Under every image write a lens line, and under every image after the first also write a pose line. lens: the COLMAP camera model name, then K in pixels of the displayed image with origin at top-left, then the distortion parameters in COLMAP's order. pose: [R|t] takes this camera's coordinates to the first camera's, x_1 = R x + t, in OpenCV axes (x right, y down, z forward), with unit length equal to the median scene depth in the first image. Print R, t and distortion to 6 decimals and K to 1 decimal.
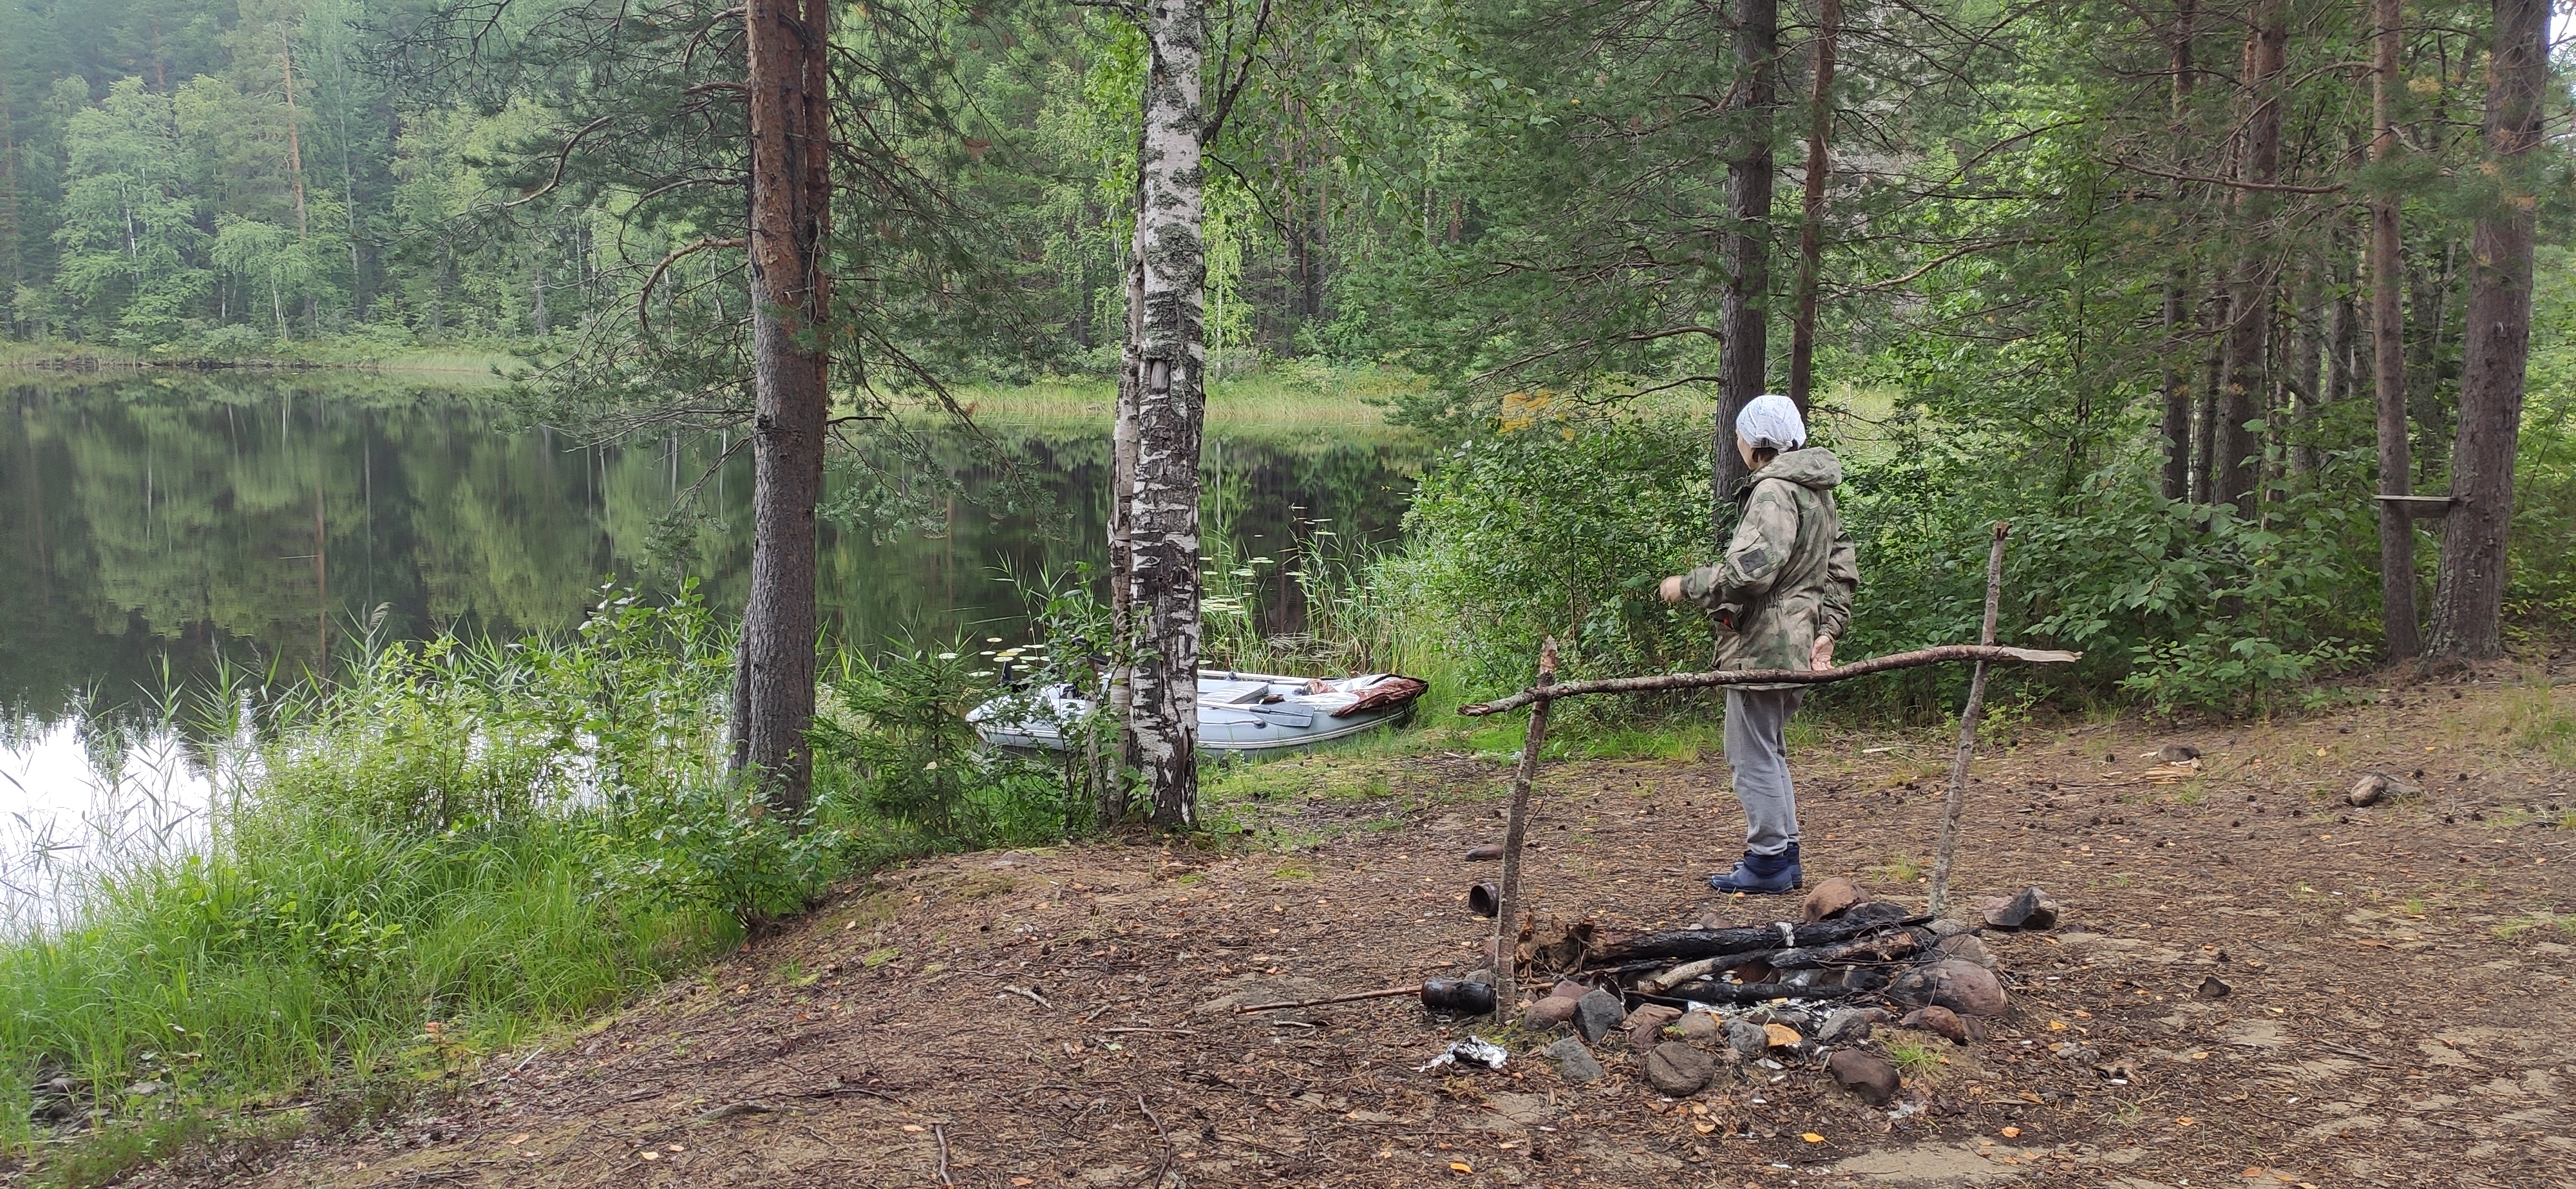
lens RADIAL K [[1886.0, 0, 1251.3], [0, 1886.0, 616.8], [0, 0, 1]] dist [0.083426, -0.124078]
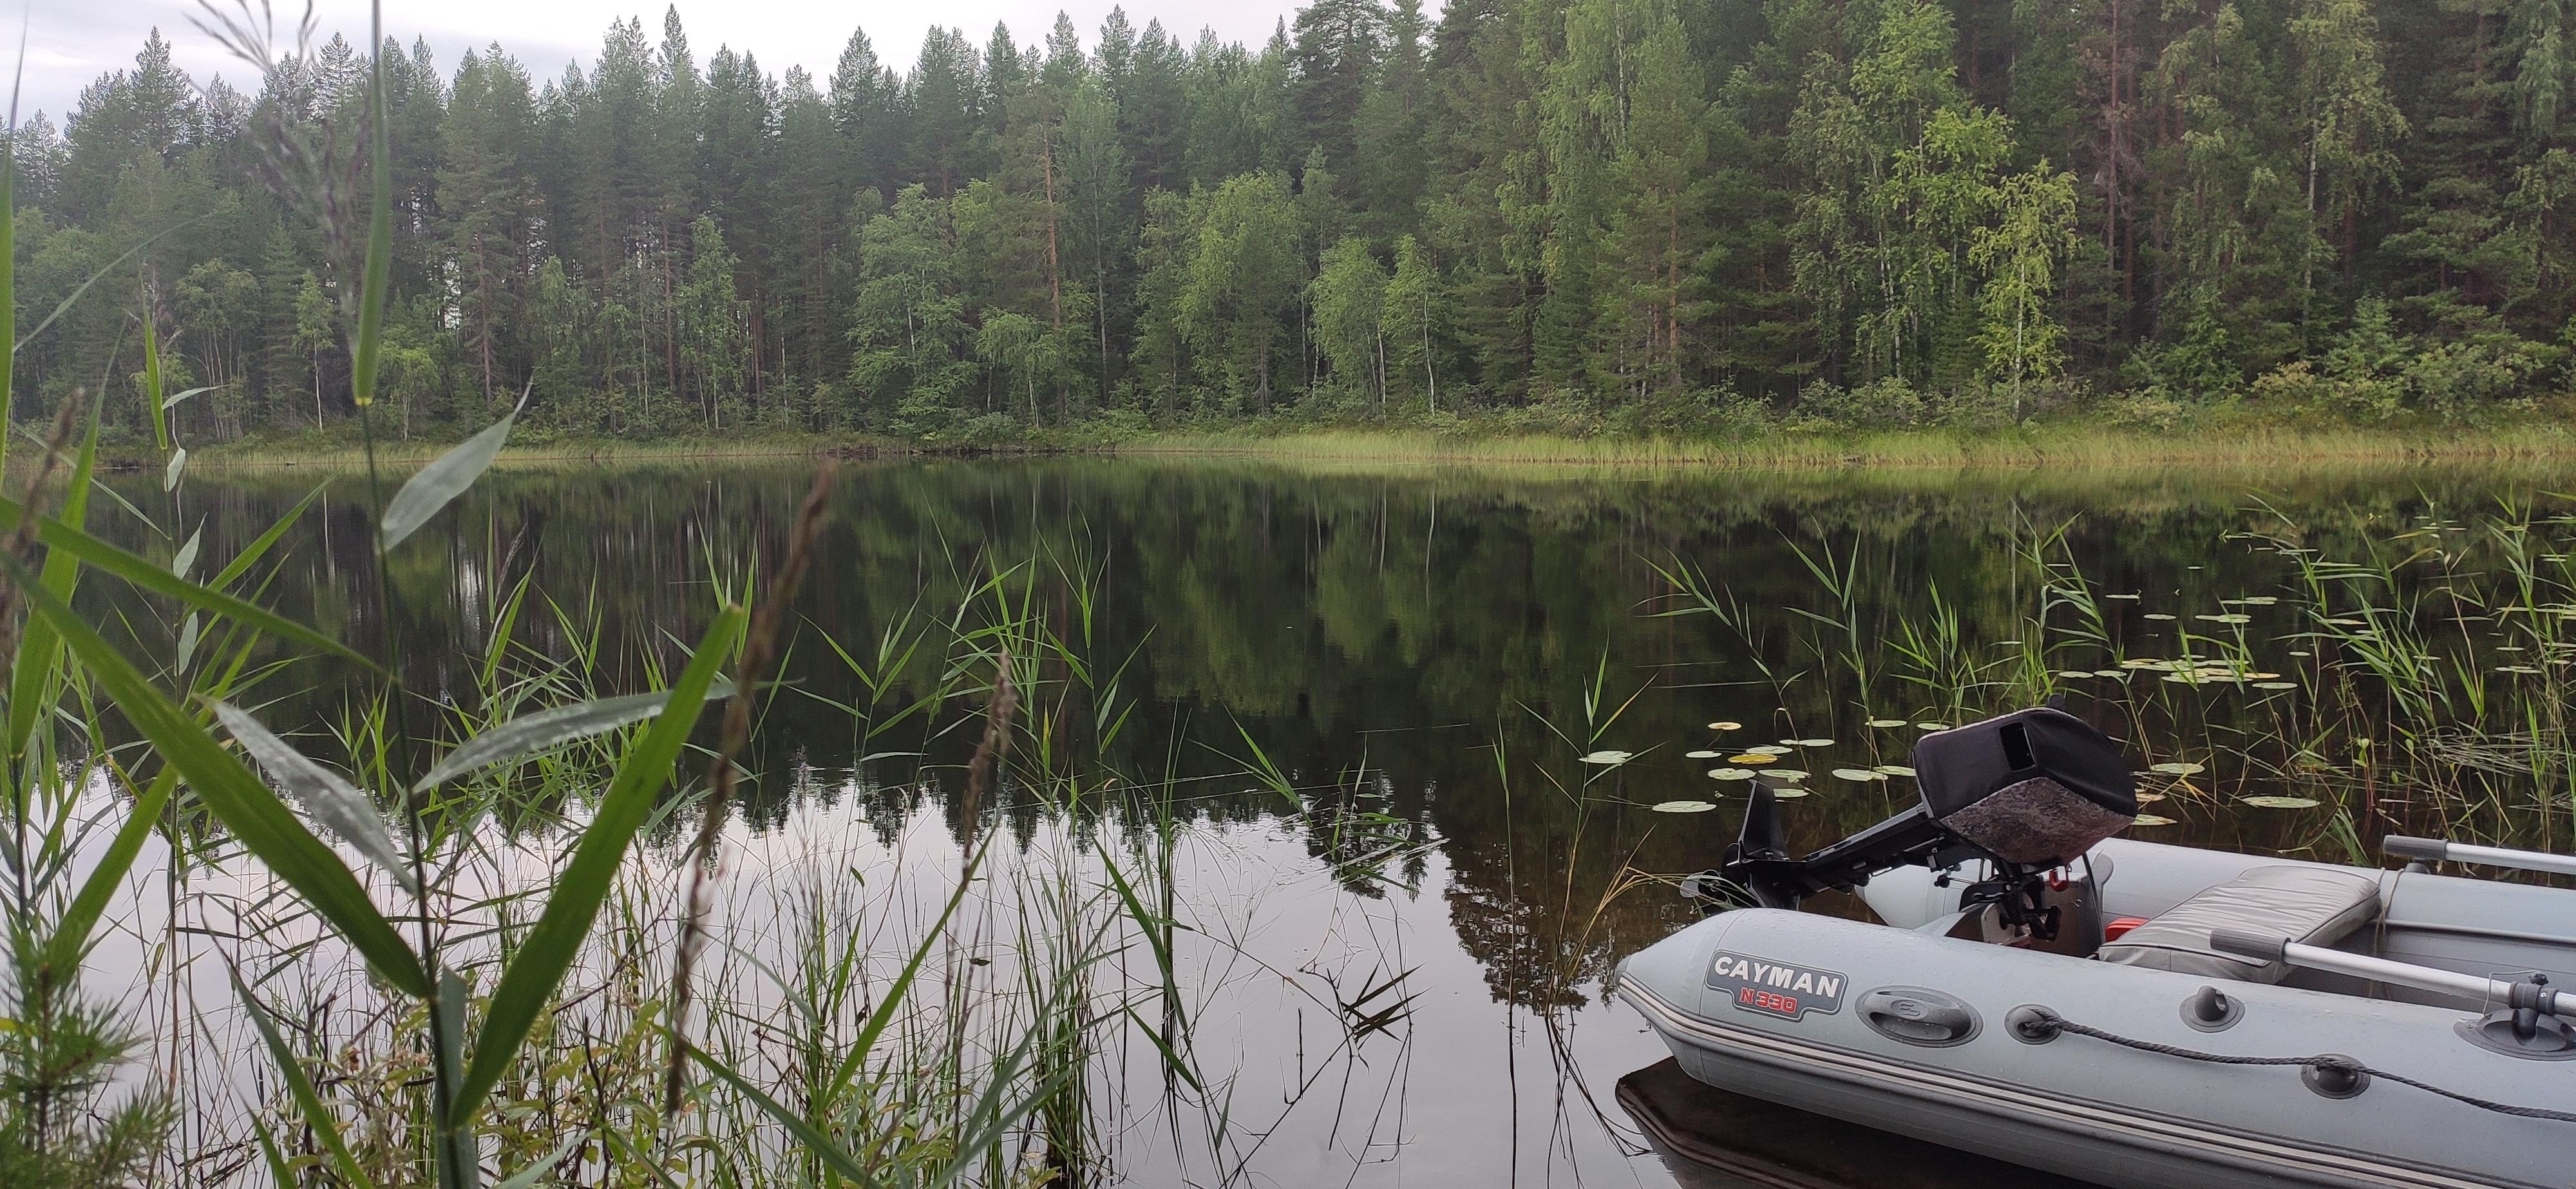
lens RADIAL K [[1890.9, 0, 1307.2], [0, 1890.9, 603.4], [0, 0, 1]] dist [0.077561, -0.119412]
pose [[0.938707, 0.010103, -0.344569, -0.019778], [-0.030574, 0.998071, -0.054028, 0.002853], [0.343358, 0.061251, 0.937205, 0.146738]]
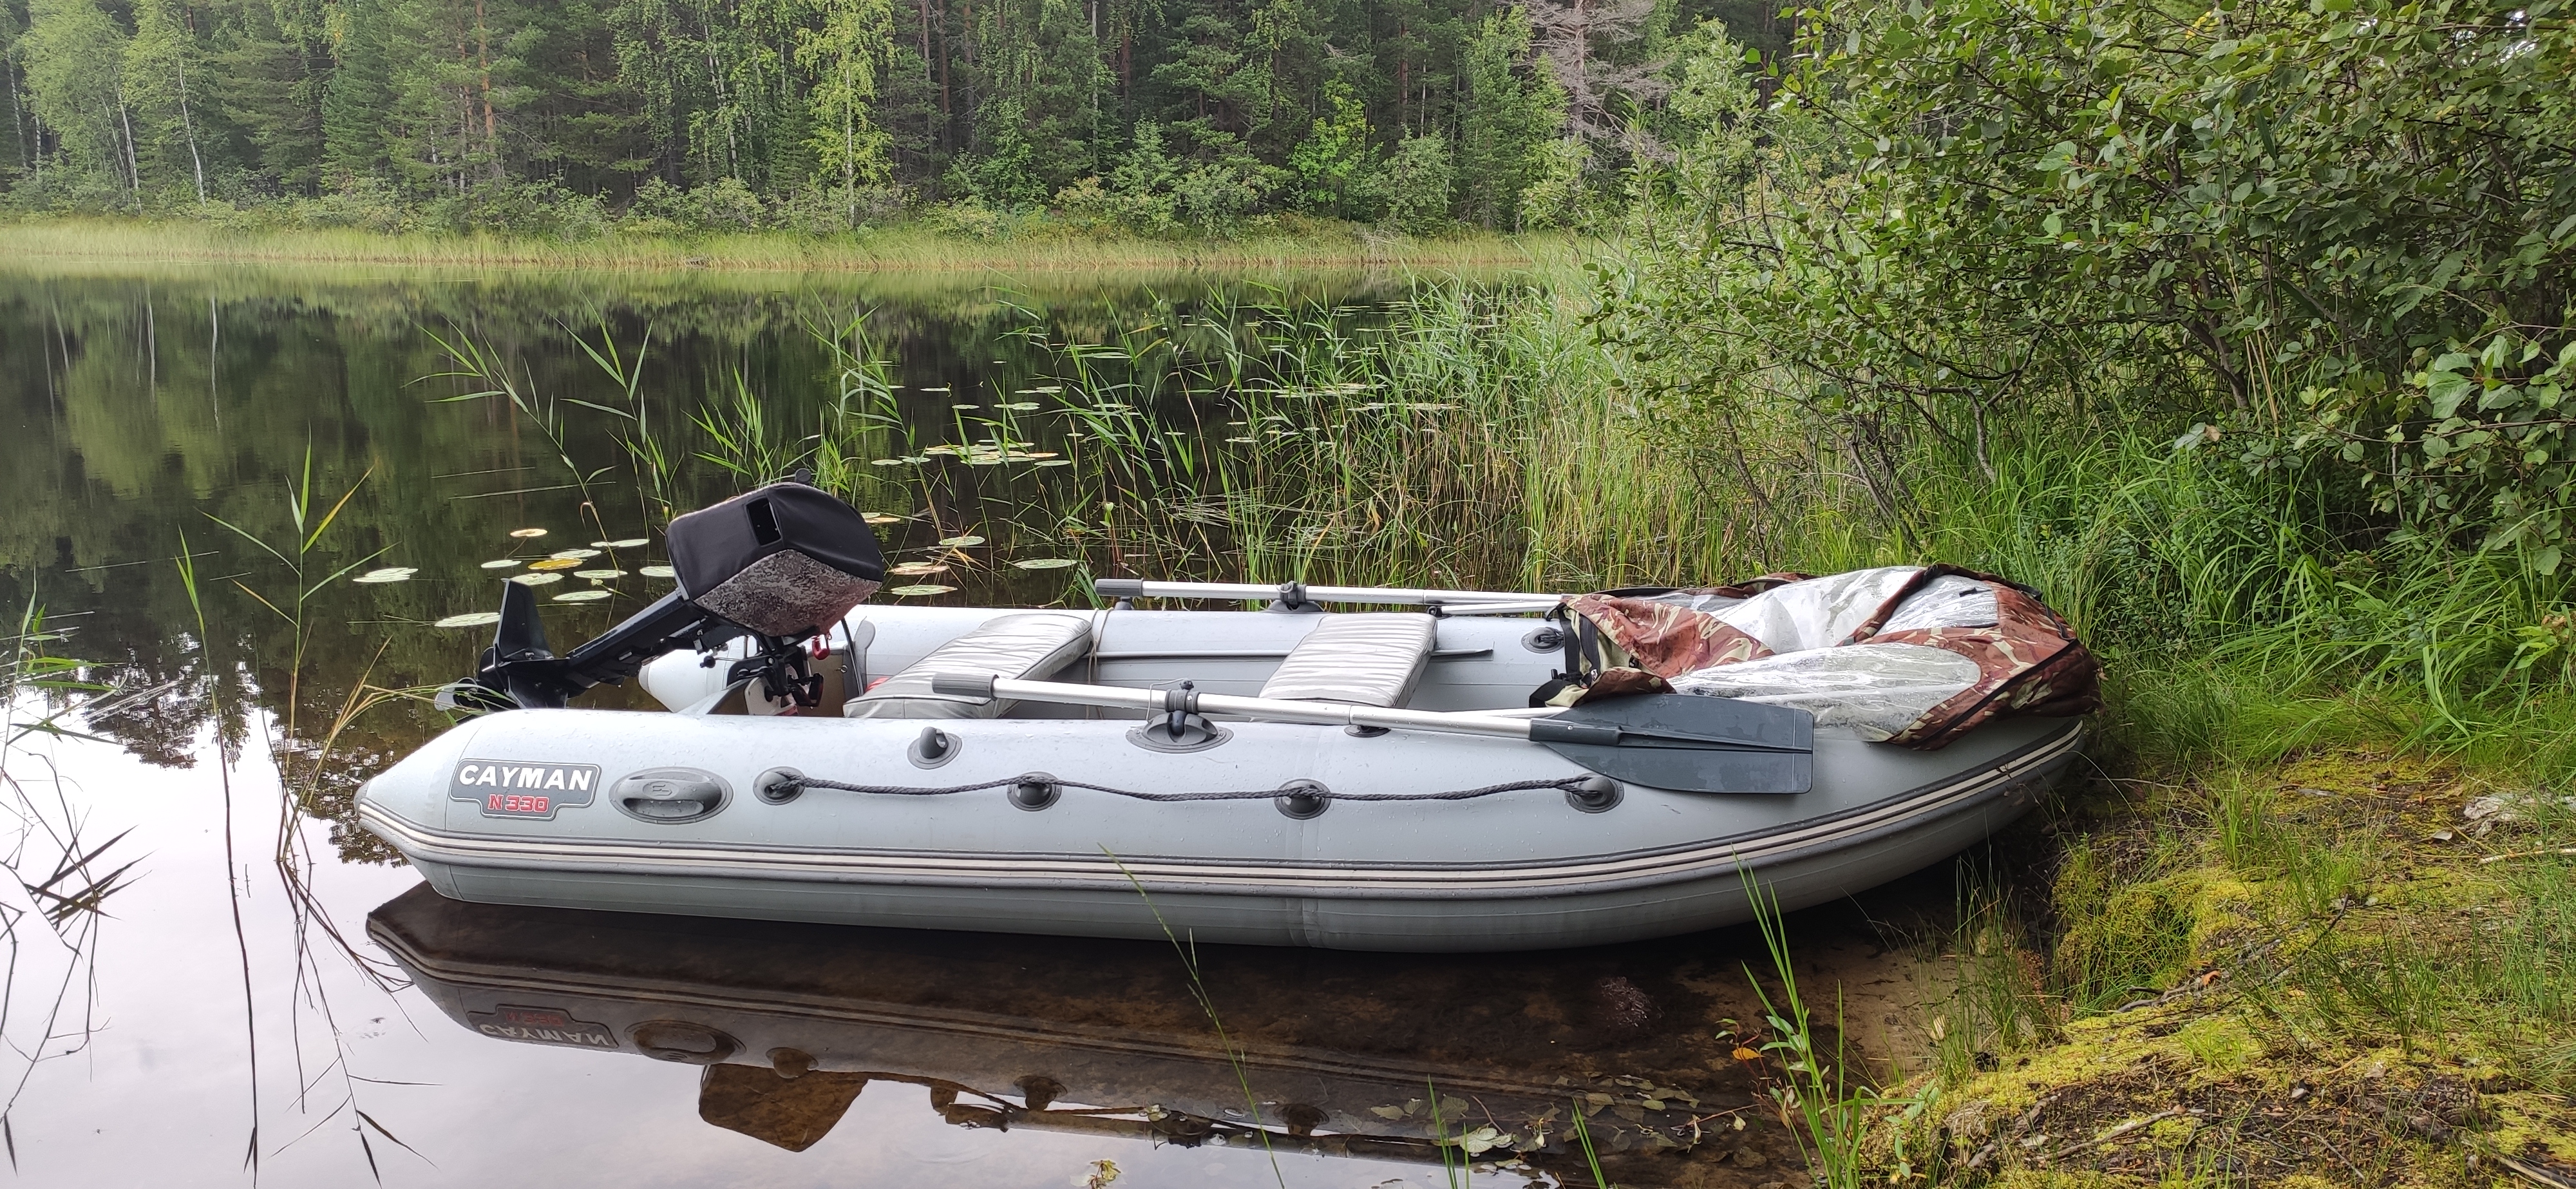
lens RADIAL K [[1879.4, 0, 1278.5], [0, 1879.4, 608.9], [0, 0, 1]] dist [0.084079, -0.121426]
pose [[0.976668, -0.048758, 0.209148, -0.016380], [0.038573, 0.997875, 0.052504, 0.003603], [-0.211264, -0.043212, 0.976473, 0.148136]]
